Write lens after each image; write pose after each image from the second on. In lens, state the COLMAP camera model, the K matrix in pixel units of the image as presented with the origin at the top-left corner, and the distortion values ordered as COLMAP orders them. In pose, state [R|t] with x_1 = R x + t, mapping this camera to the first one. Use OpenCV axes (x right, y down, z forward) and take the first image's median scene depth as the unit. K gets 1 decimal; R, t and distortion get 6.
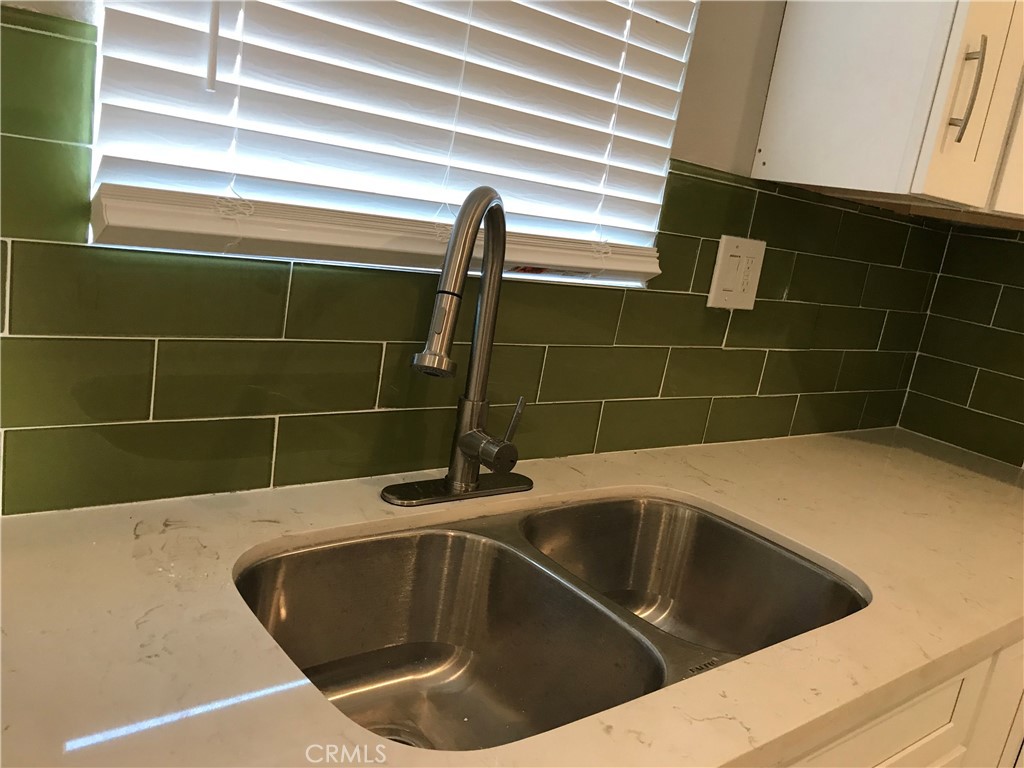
lens RADIAL K [[848.7, 0, 515.9], [0, 848.7, 380.6], [0, 0, 1]] dist [0.023585, -0.012075]
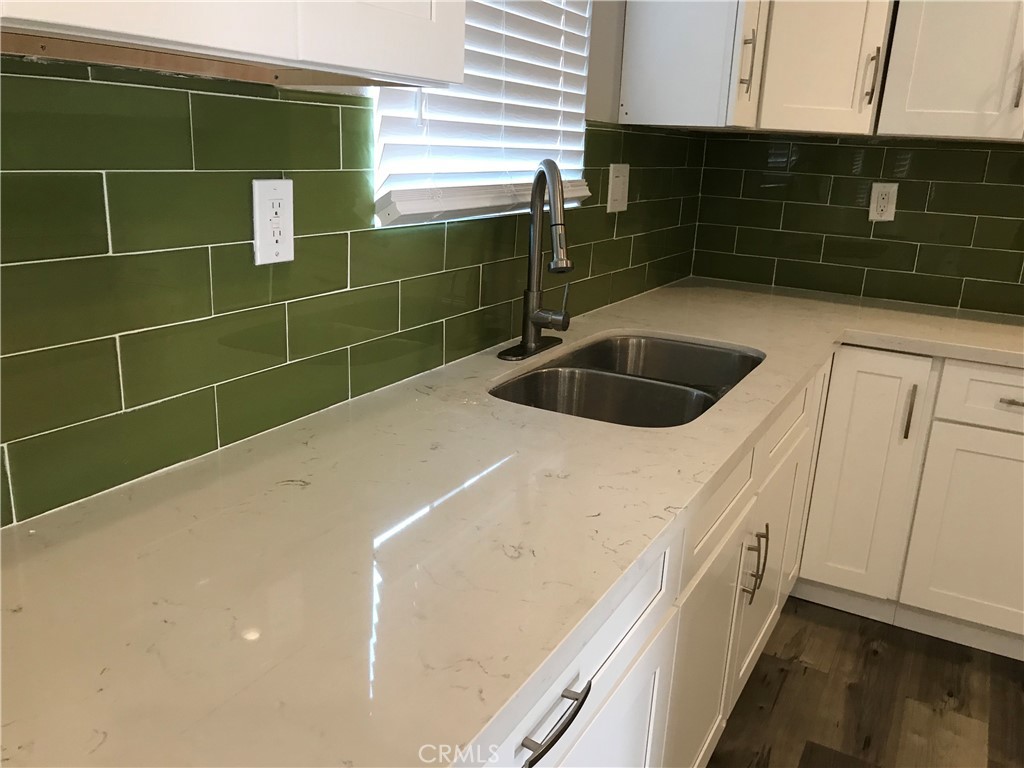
lens RADIAL K [[848.7, 0, 515.9], [0, 848.7, 380.6], [0, 0, 1]] dist [0.023585, -0.012075]
pose [[0.919627, -0.215163, 0.328621, -0.552617], [0.183060, 0.974983, 0.126083, -0.017285], [-0.347528, -0.055792, 0.936008, -0.434612]]
